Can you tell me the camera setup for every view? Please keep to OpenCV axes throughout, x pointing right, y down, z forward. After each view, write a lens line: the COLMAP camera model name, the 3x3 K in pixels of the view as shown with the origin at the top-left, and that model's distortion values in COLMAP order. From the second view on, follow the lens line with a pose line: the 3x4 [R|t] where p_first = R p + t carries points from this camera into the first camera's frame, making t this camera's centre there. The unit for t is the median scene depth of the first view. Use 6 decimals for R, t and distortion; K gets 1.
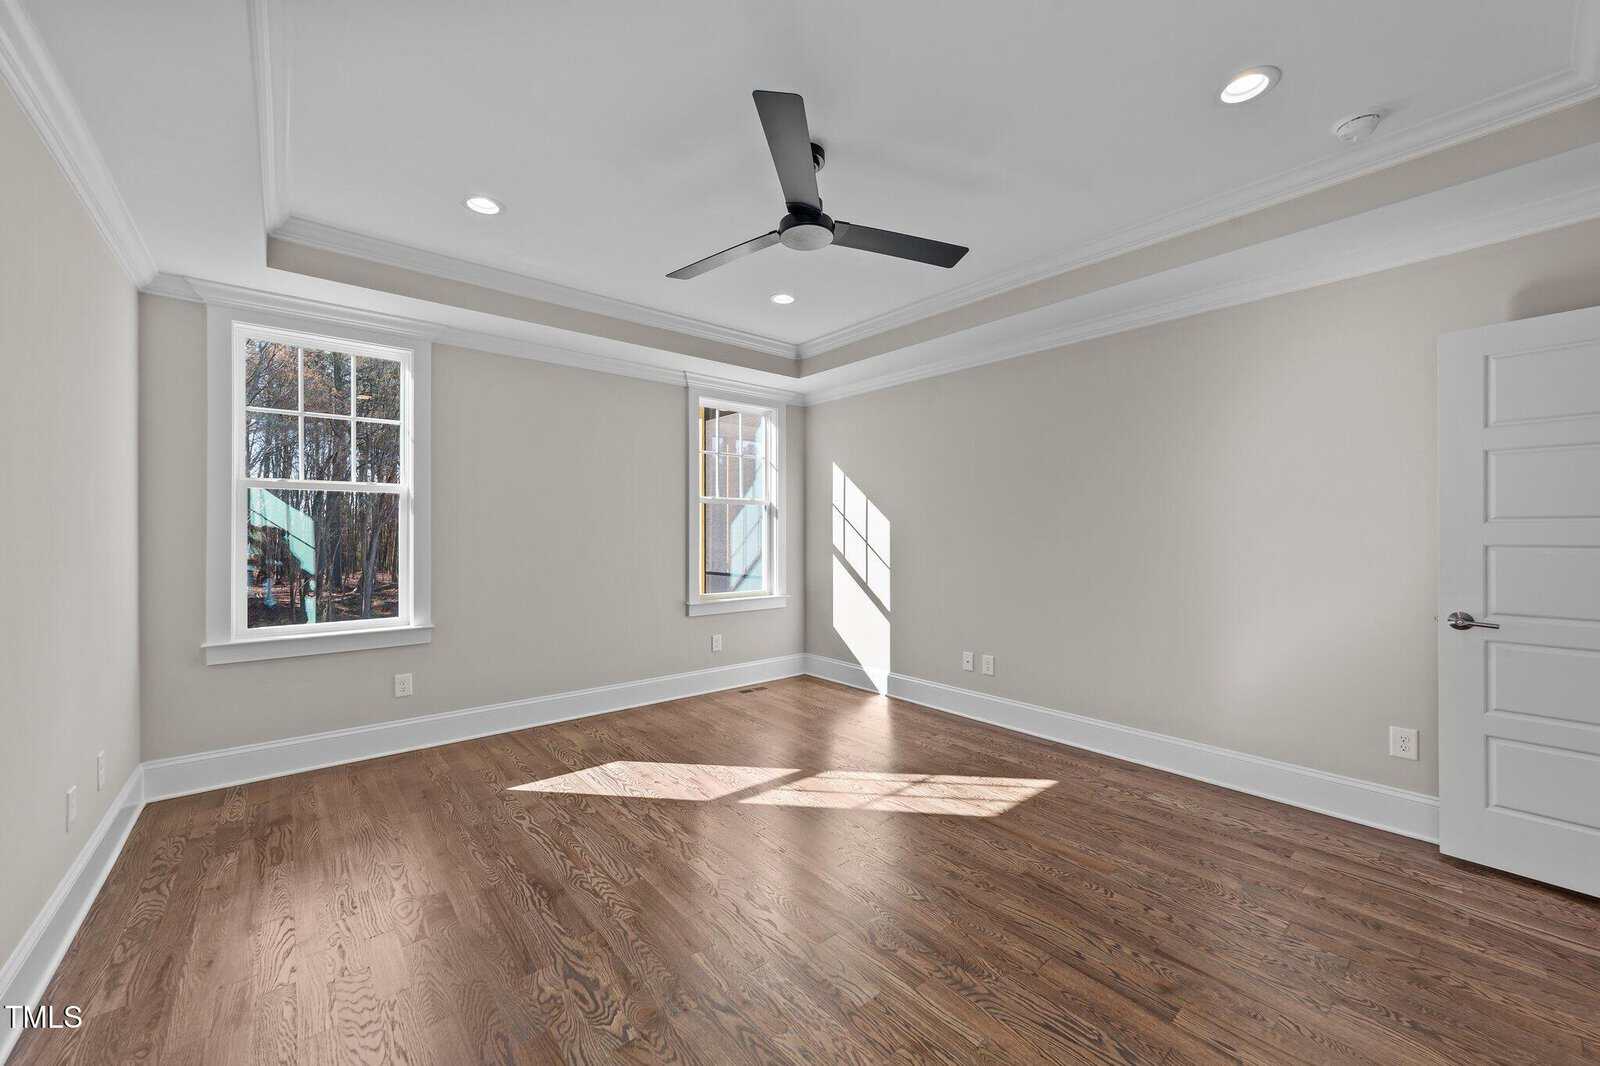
lens RADIAL K [[609.8, 0, 805.0], [0, 609.8, 533.4], [0, 0, 1]] dist [-0.012253, 0.005463]
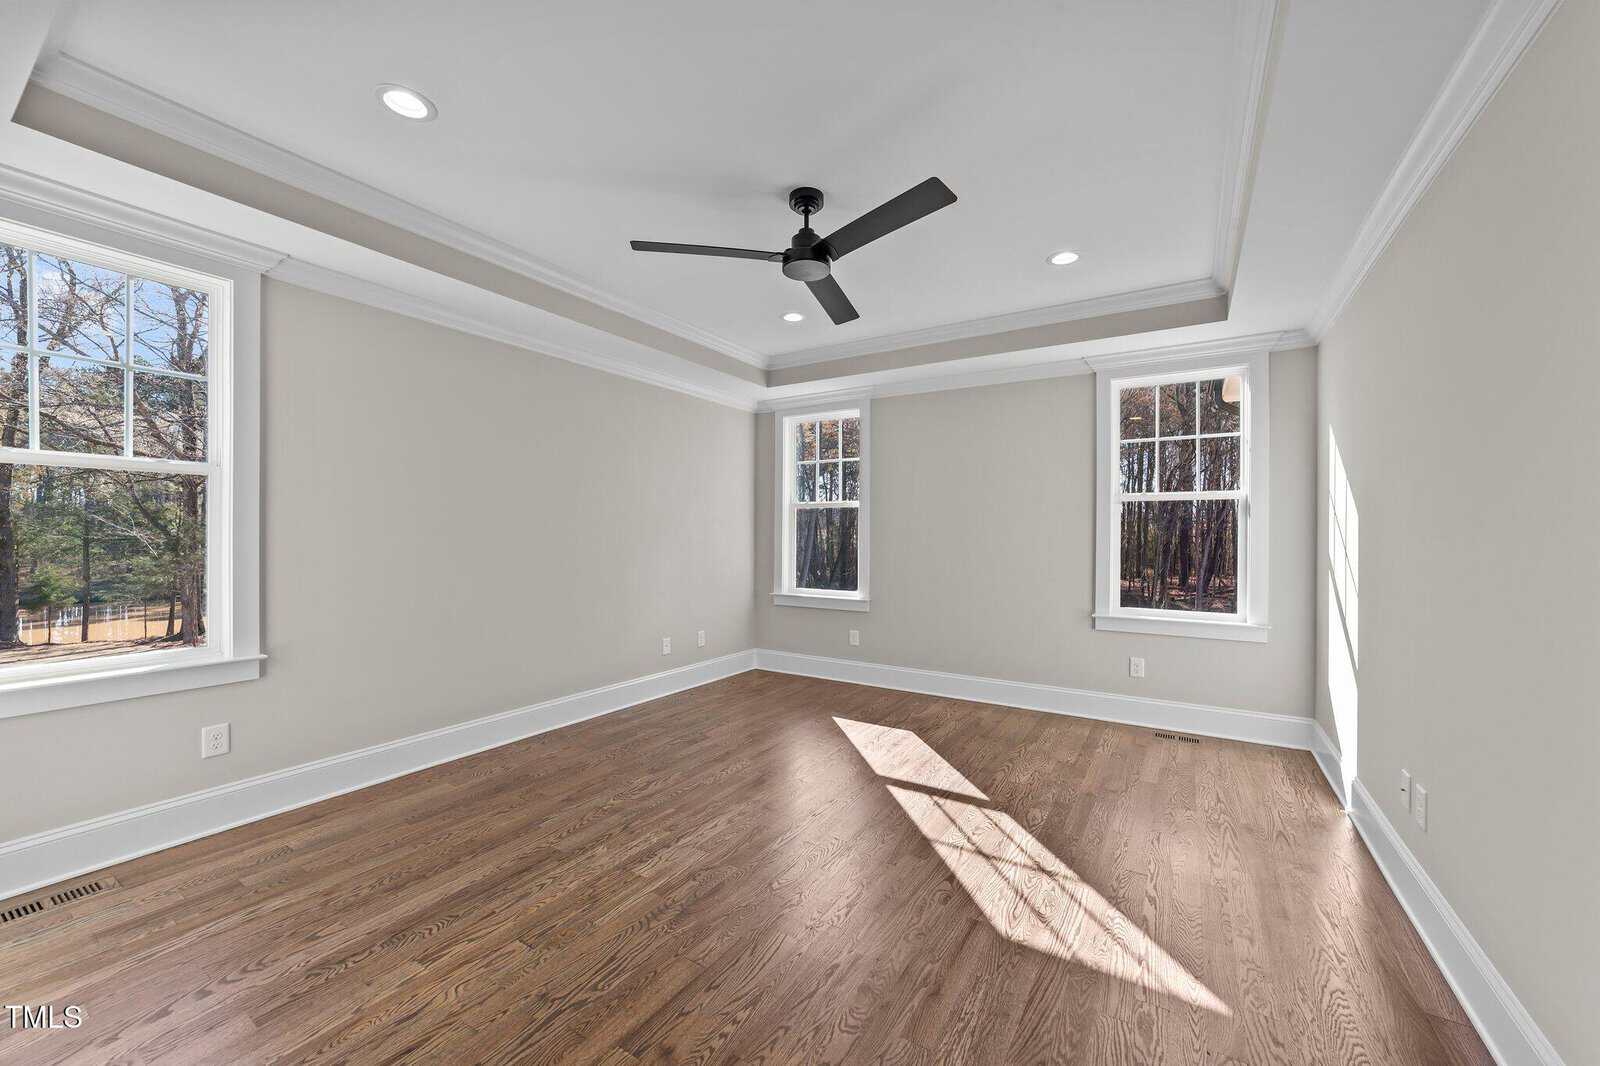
lens RADIAL K [[609.8, 0, 806.2], [0, 609.8, 533.1], [0, 0, 1]] dist [-0.012253, 0.005463]
pose [[0.304891, -0.002851, -0.952383, 0.744917], [-0.007899, 0.999954, -0.005522, 0.005036], [0.952354, 0.009206, 0.304854, 0.459496]]
